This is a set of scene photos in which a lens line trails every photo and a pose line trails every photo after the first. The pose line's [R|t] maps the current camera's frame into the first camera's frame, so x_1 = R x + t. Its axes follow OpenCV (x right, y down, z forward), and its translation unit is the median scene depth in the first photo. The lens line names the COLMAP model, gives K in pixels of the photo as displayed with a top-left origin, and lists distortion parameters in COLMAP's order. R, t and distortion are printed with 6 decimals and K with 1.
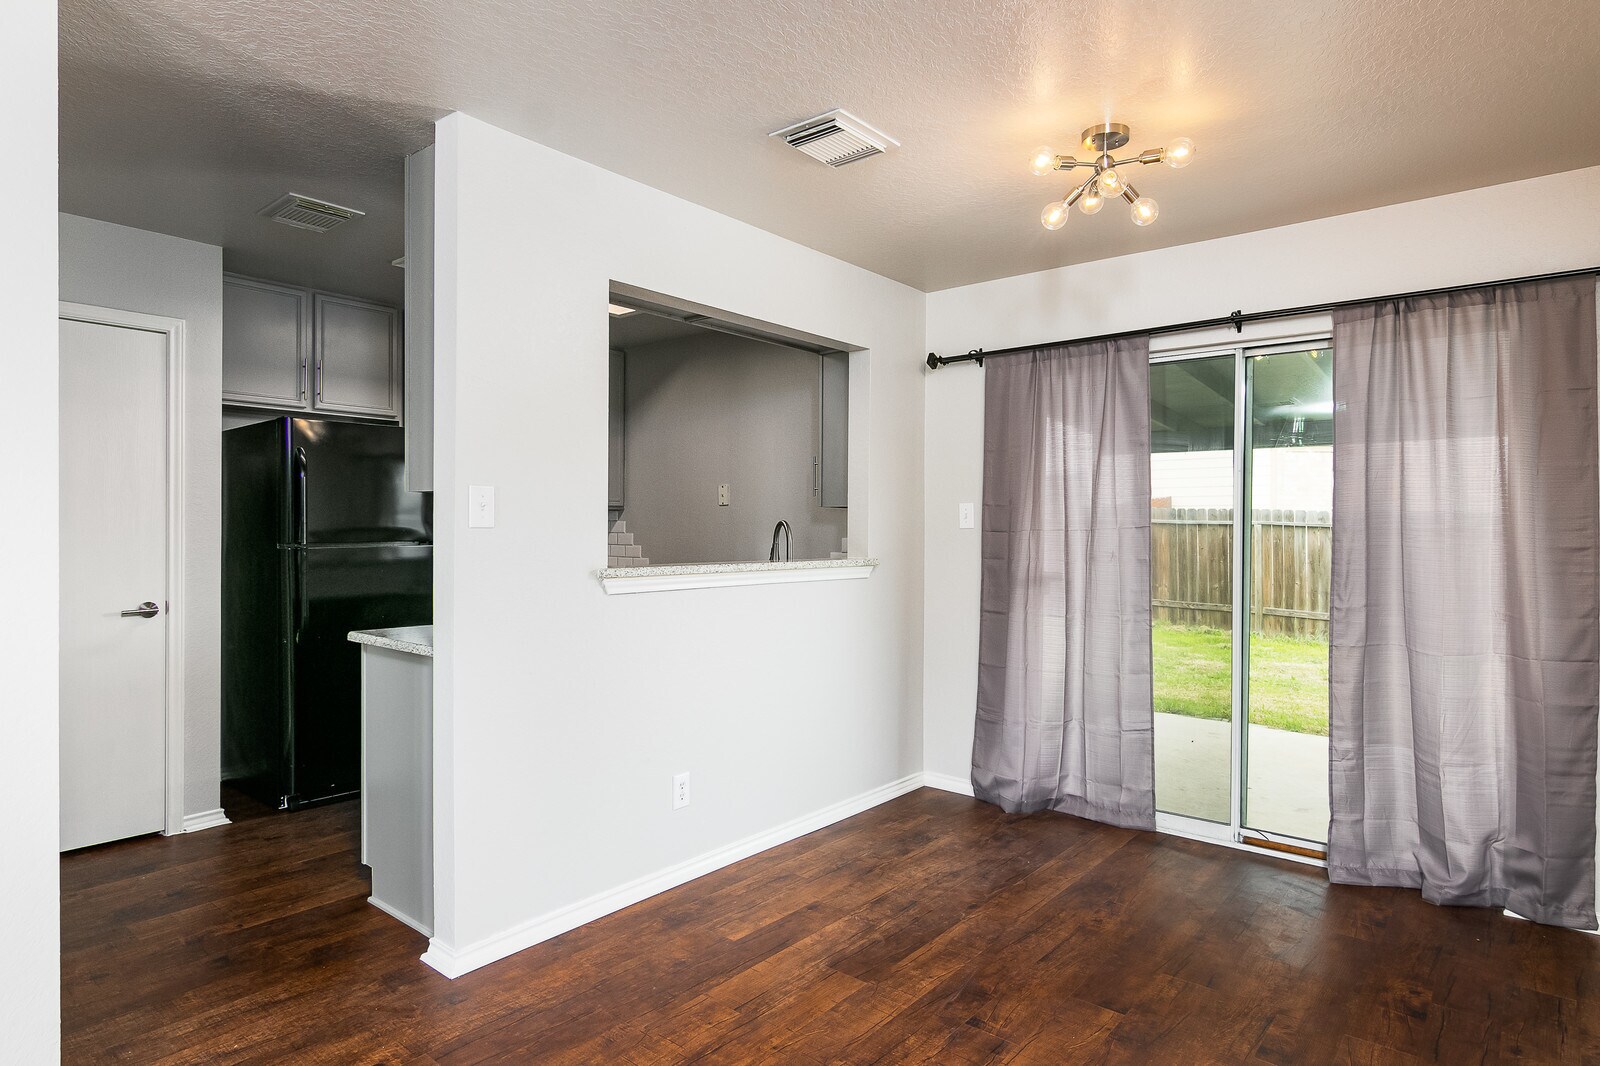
lens RADIAL K [[892.0, 0, 792.9], [0, 892.0, 531.2], [0, 0, 1]] dist [-0.004553, 0.000501]
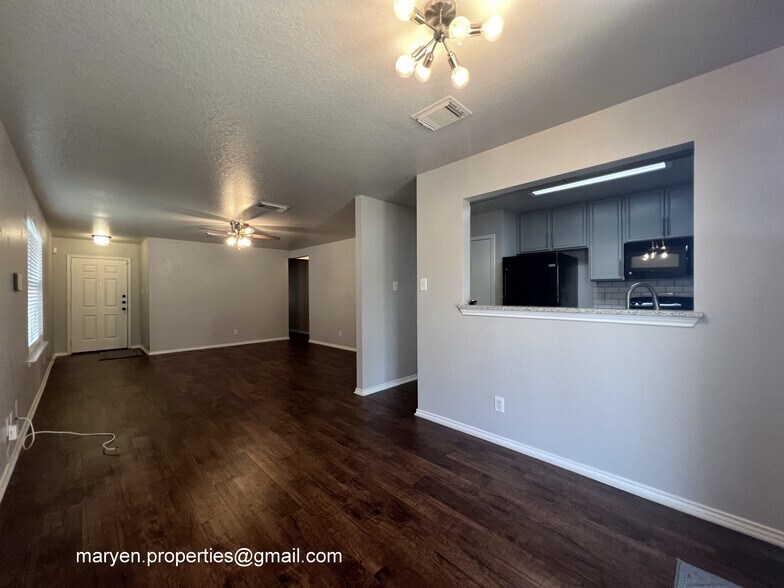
lens RADIAL K [[313.7, 0, 391.5], [0, 313.7, 293.8], [0, 0, 1]] dist [-0.002431, 0.001766]
pose [[-0.088936, -0.000424, -0.996037, 0.647512], [0.004351, 0.999990, -0.000814, 0.005187], [0.996028, -0.004406, -0.088933, 0.732339]]
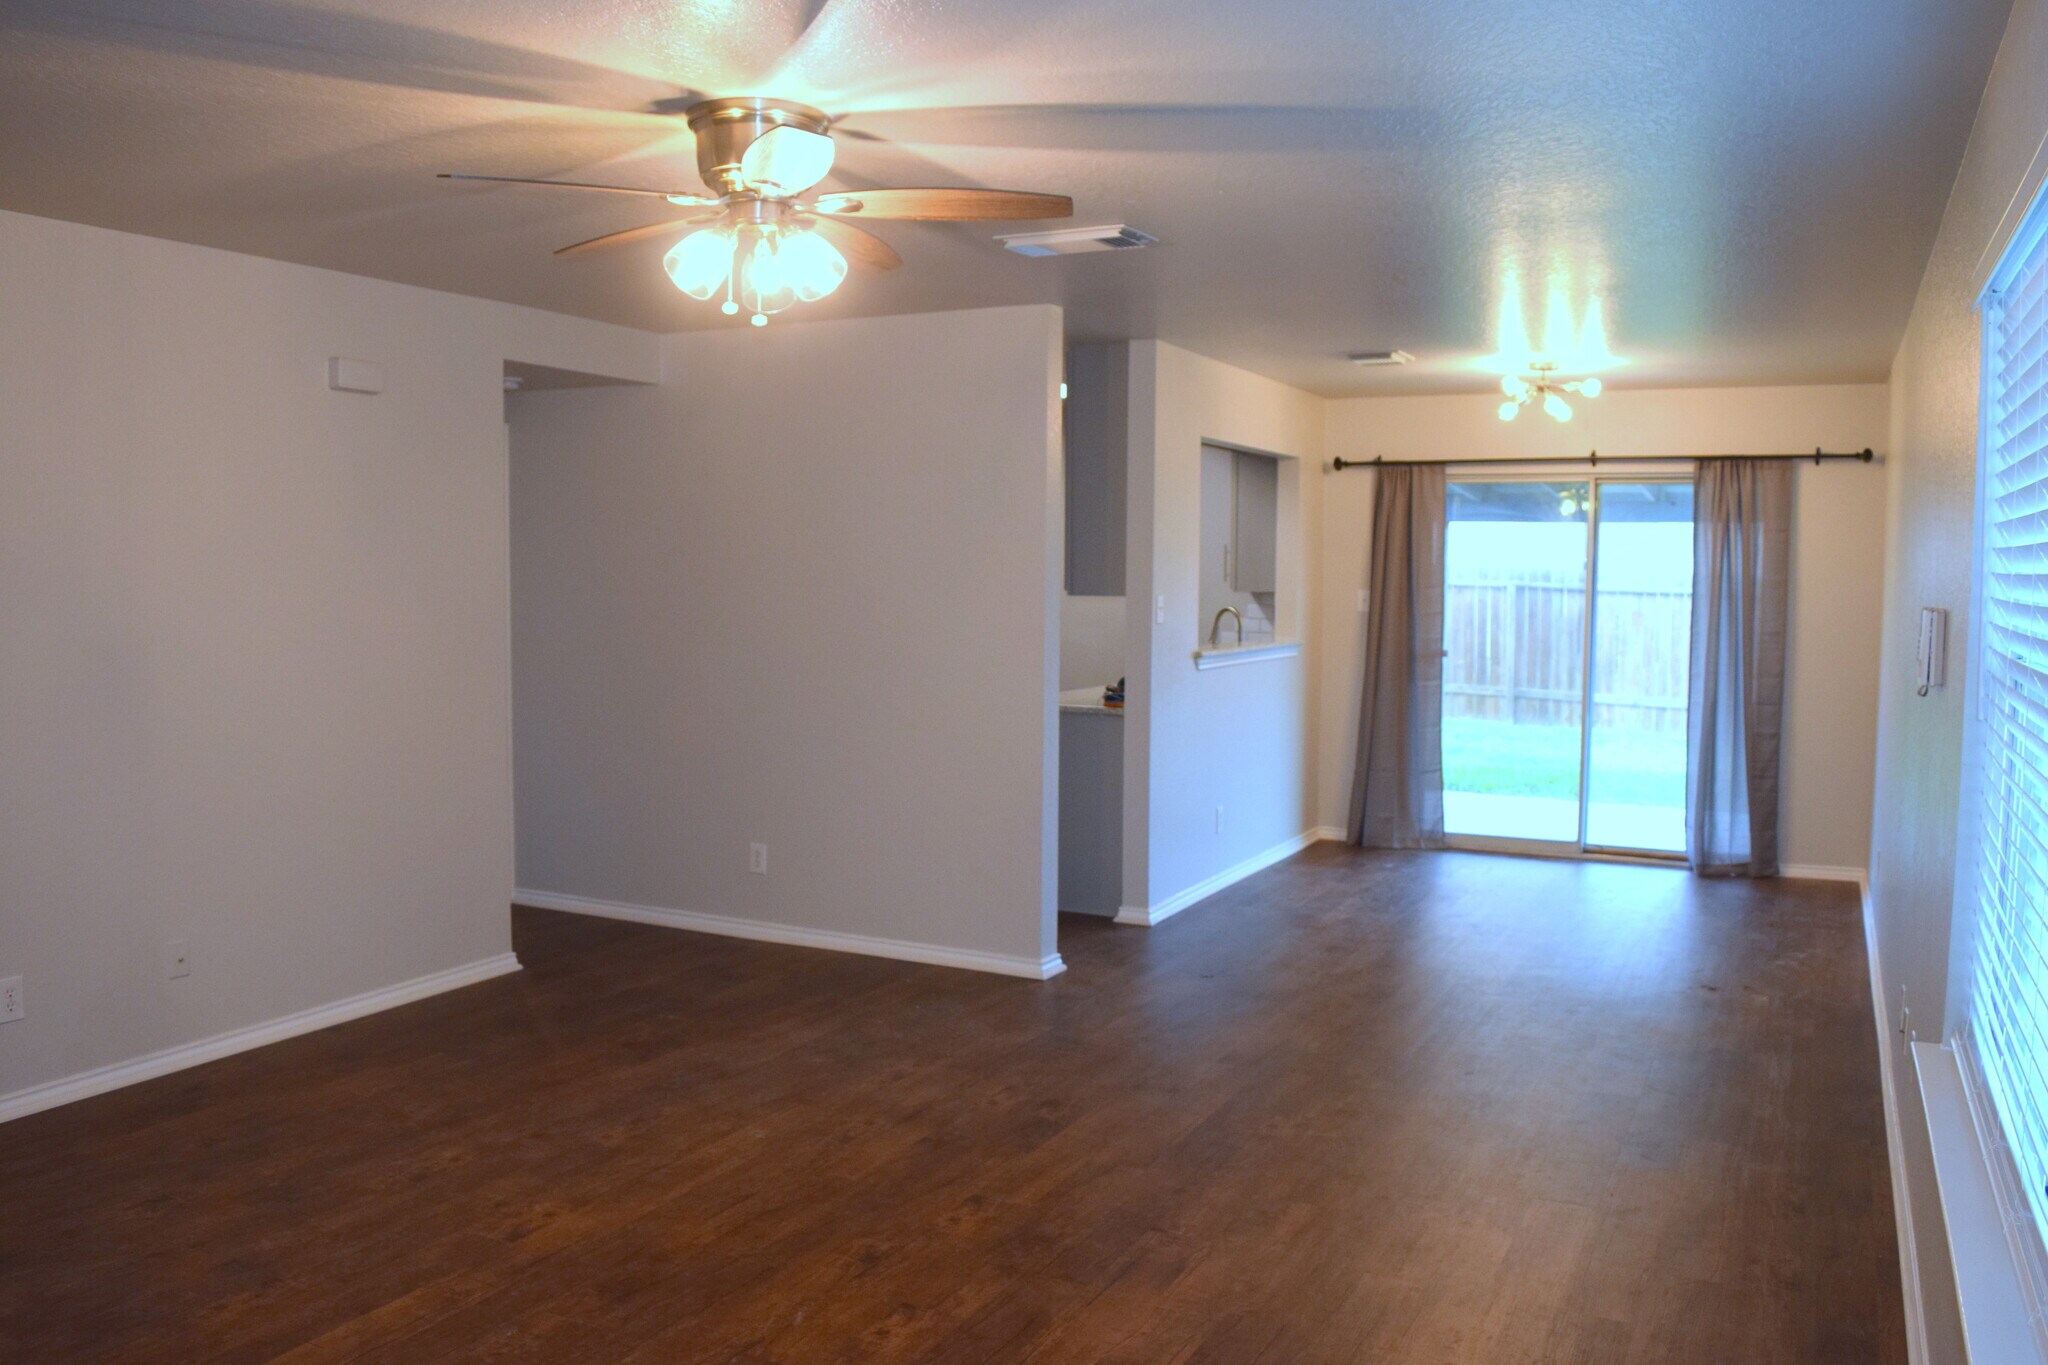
lens RADIAL K [[1603.7, 0, 1031.3], [0, 1603.7, 669.8], [0, 0, 1]] dist [-0.083267, -0.000458]
pose [[0.972747, -0.009966, 0.231655, -0.865954], [-0.004407, 0.998101, 0.061445, -0.066765], [-0.231827, -0.060791, 0.970856, -1.115125]]
